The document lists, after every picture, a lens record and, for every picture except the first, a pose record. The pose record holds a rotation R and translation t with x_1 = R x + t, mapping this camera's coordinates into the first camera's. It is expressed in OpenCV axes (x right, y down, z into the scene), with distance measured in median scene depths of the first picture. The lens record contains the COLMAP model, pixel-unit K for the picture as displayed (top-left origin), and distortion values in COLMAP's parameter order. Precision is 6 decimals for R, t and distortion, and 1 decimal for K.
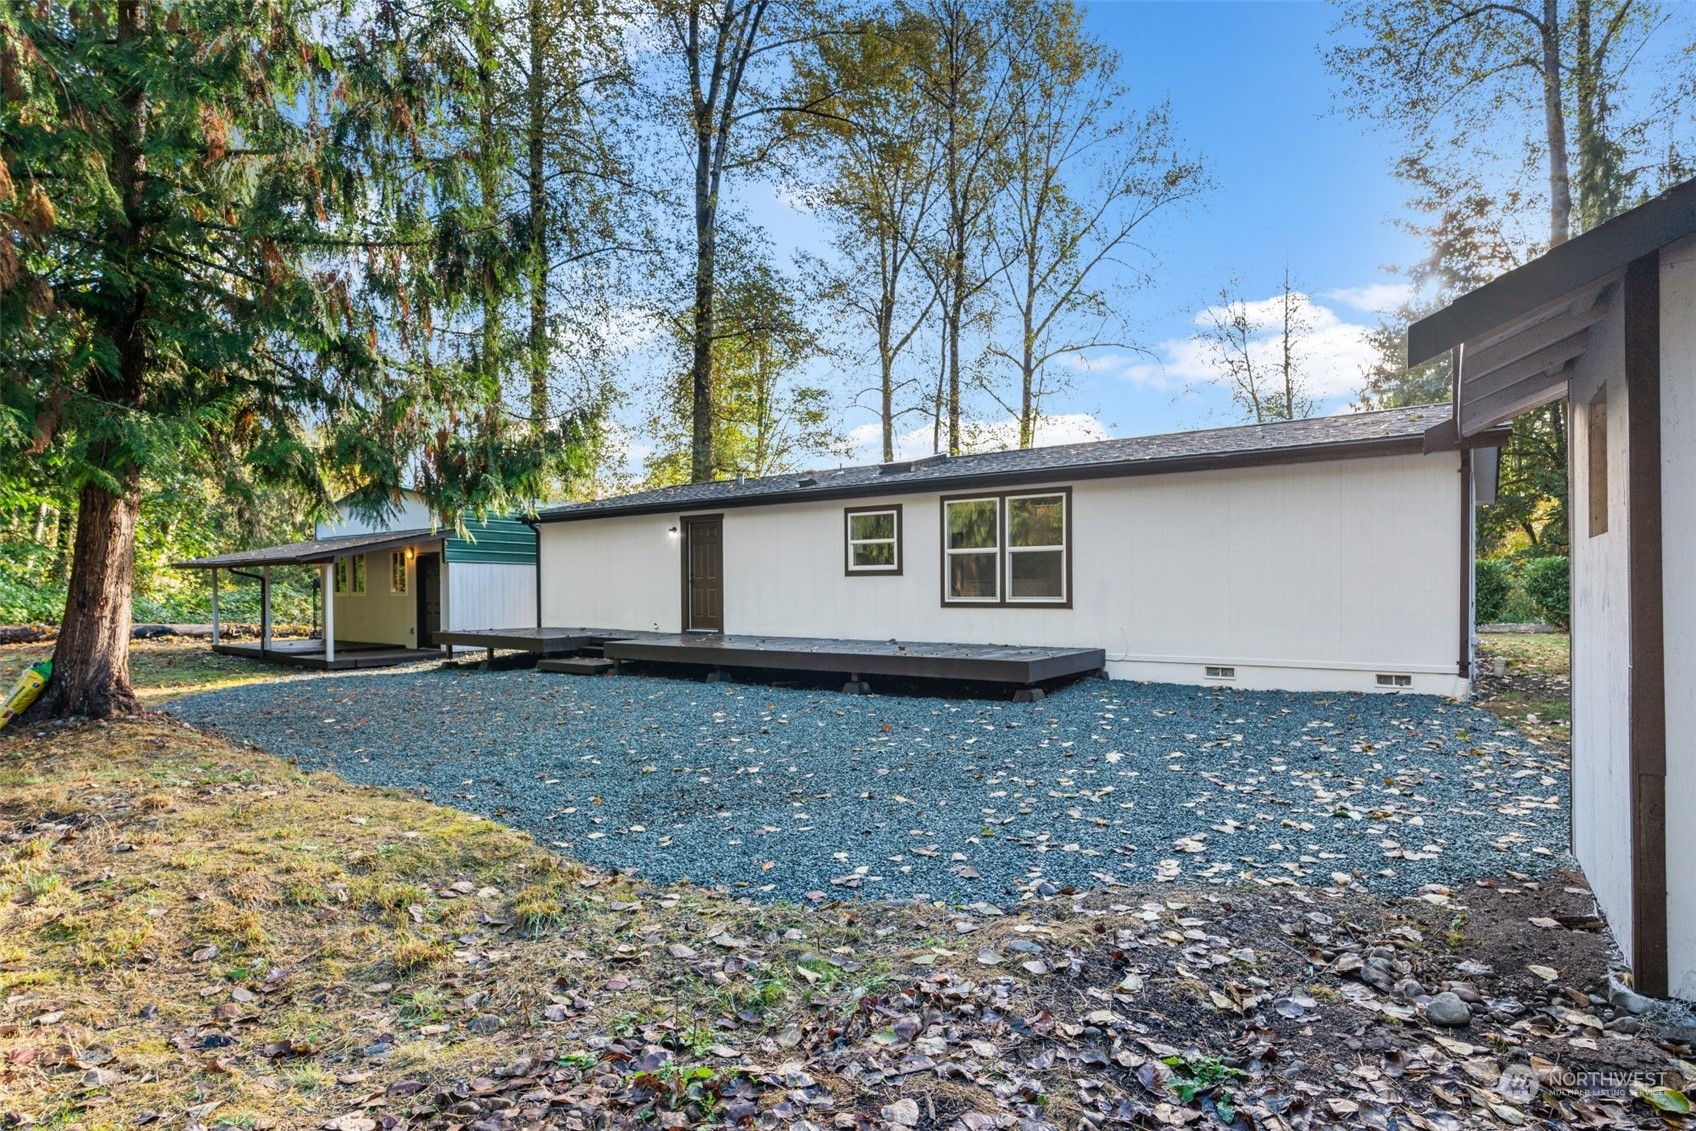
lens RADIAL K [[773.3, 0, 842.2], [0, 773.3, 575.0], [0, 0, 1]] dist [-0.001828, 0.001597]
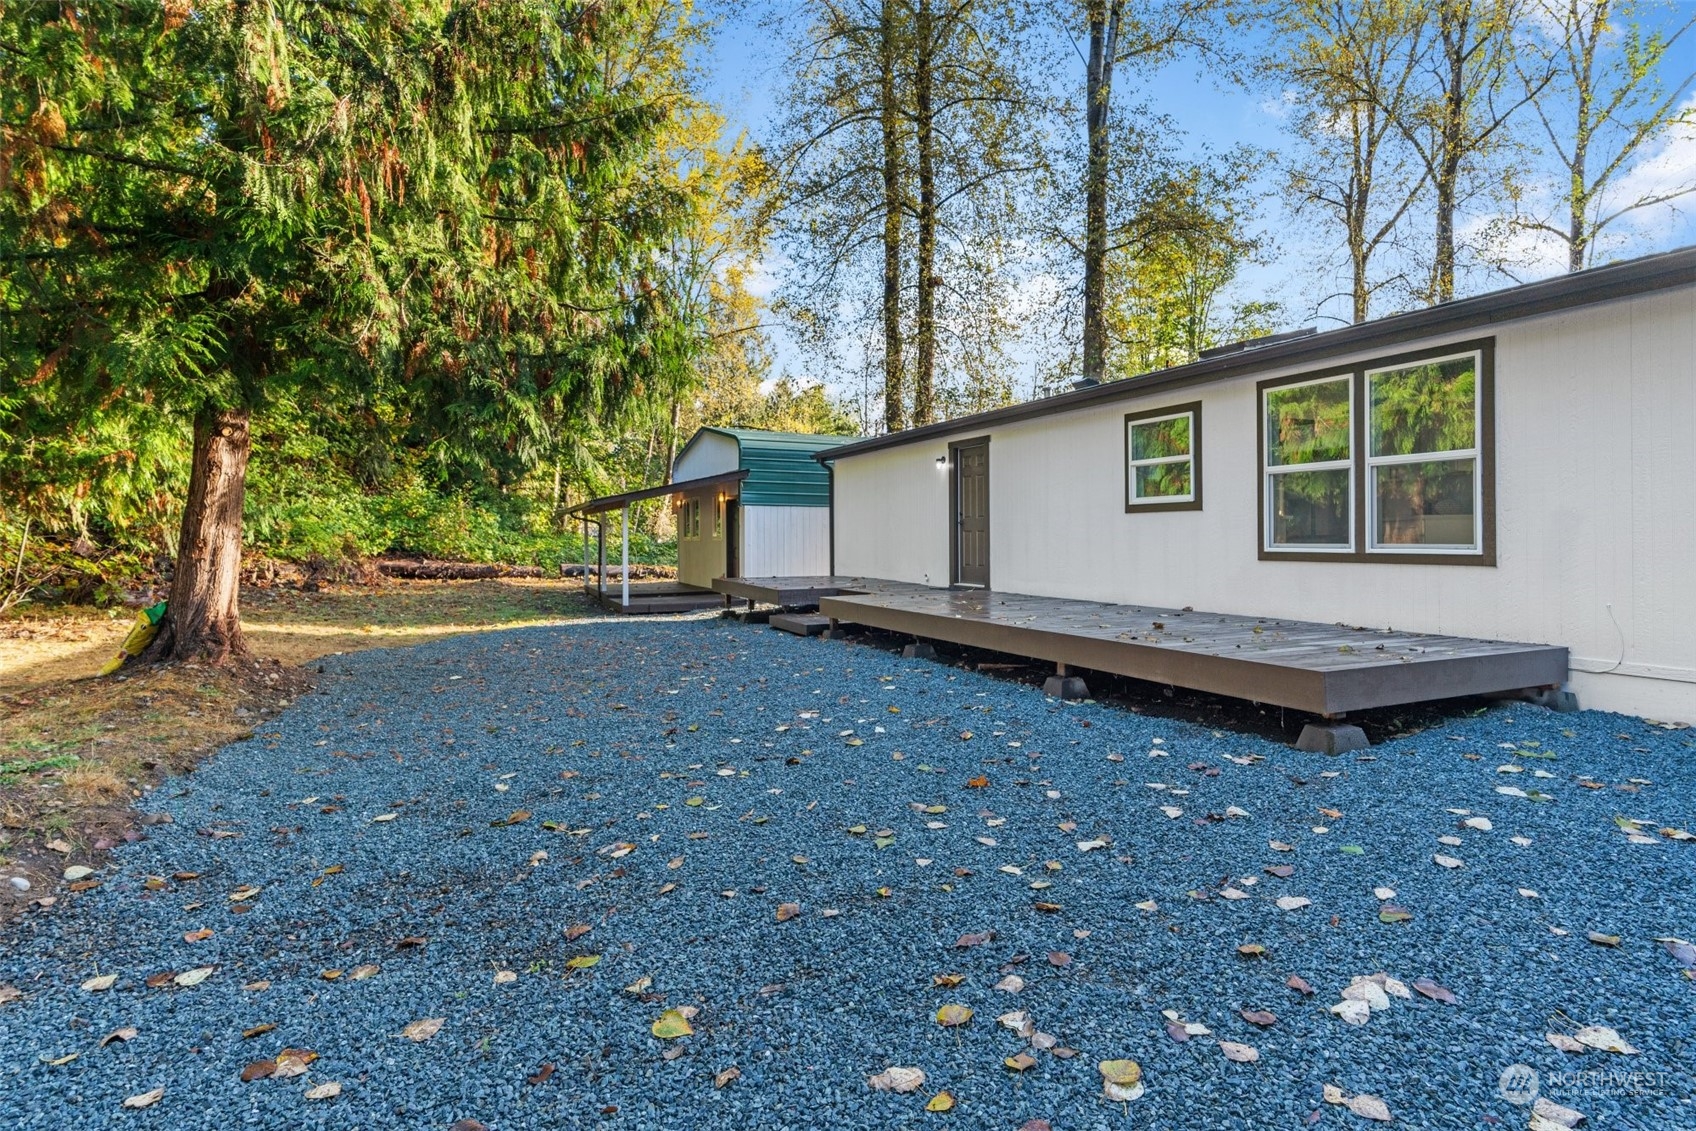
lens RADIAL K [[821.9, 0, 886.5], [0, 821.9, 521.7], [0, 0, 1]] dist [-0.000205, 0.001097]
pose [[0.894225, -0.006945, -0.447563, 0.143837], [0.007653, 0.999971, -0.000226, 0.007825], [0.447552, -0.003223, 0.894252, 0.251292]]
